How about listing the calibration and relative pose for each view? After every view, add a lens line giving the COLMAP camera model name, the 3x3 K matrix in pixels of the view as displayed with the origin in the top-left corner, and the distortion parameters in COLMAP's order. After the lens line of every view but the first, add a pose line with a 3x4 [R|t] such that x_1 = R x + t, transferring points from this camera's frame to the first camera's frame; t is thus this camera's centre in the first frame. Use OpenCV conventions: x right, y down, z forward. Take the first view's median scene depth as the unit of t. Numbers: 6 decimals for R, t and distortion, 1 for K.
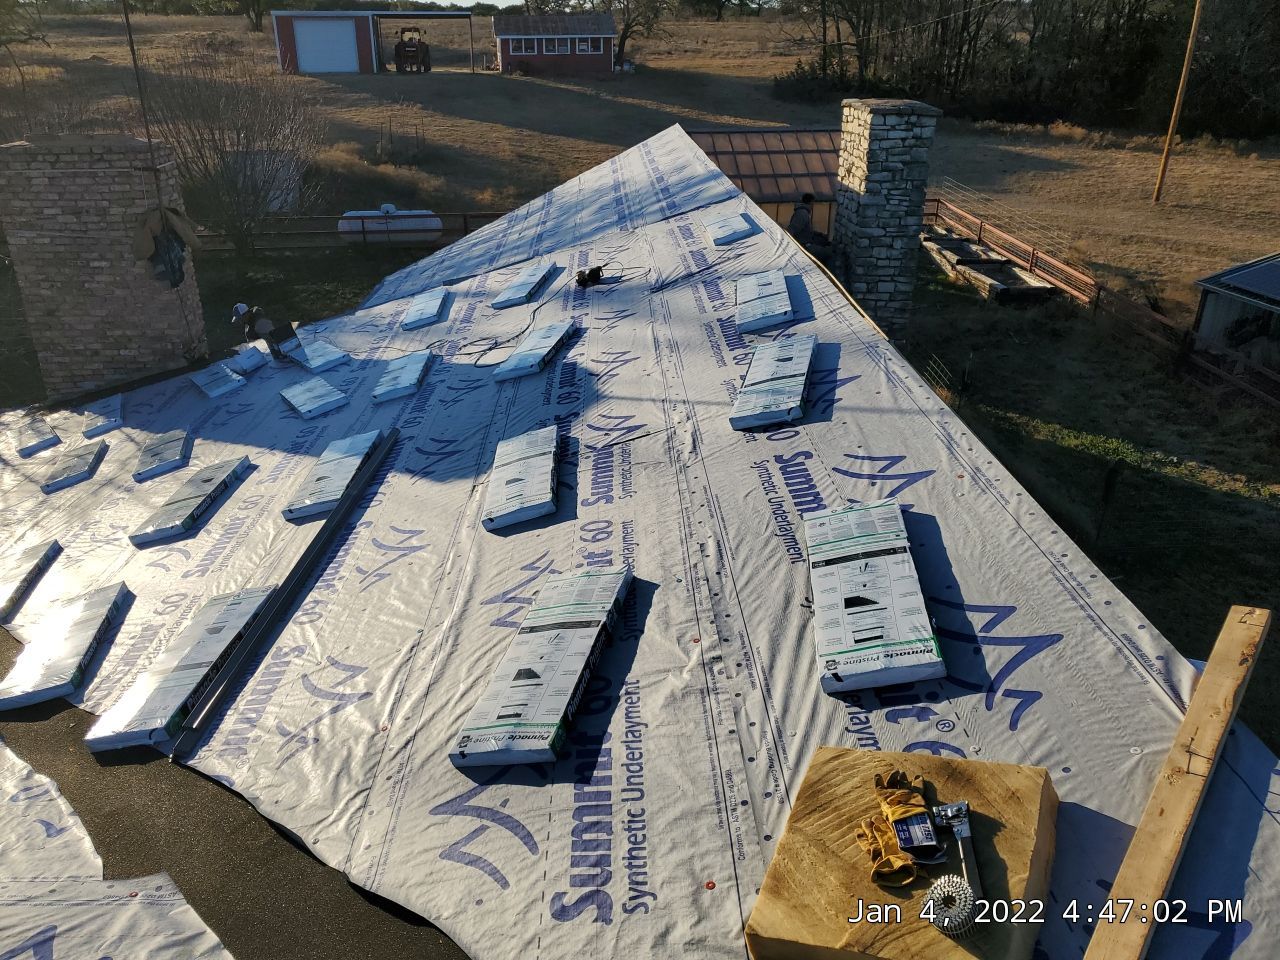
lens RADIAL K [[1008.1, 0, 640.0], [0, 1008.1, 480.0], [0, 0, 1]] dist [0.028829, 0.003931]
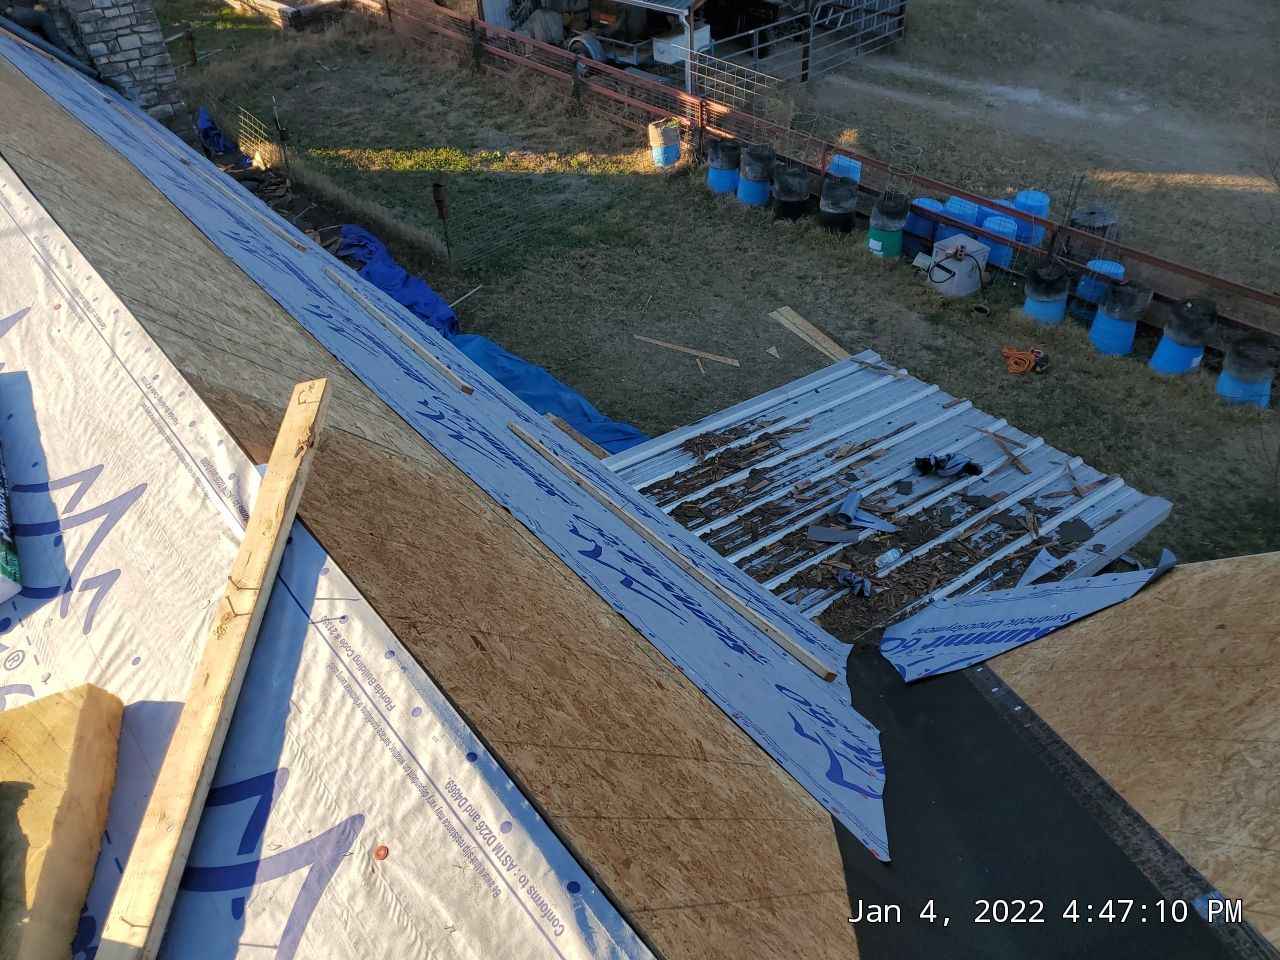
lens RADIAL K [[1008.1, 0, 640.0], [0, 1008.1, 480.0], [0, 0, 1]] dist [0.028829, 0.003931]
pose [[0.798385, -0.416985, 0.434402, 0.232130], [0.301181, 0.901233, 0.311560, 0.006496], [-0.521413, -0.117911, 0.845119, 0.043590]]
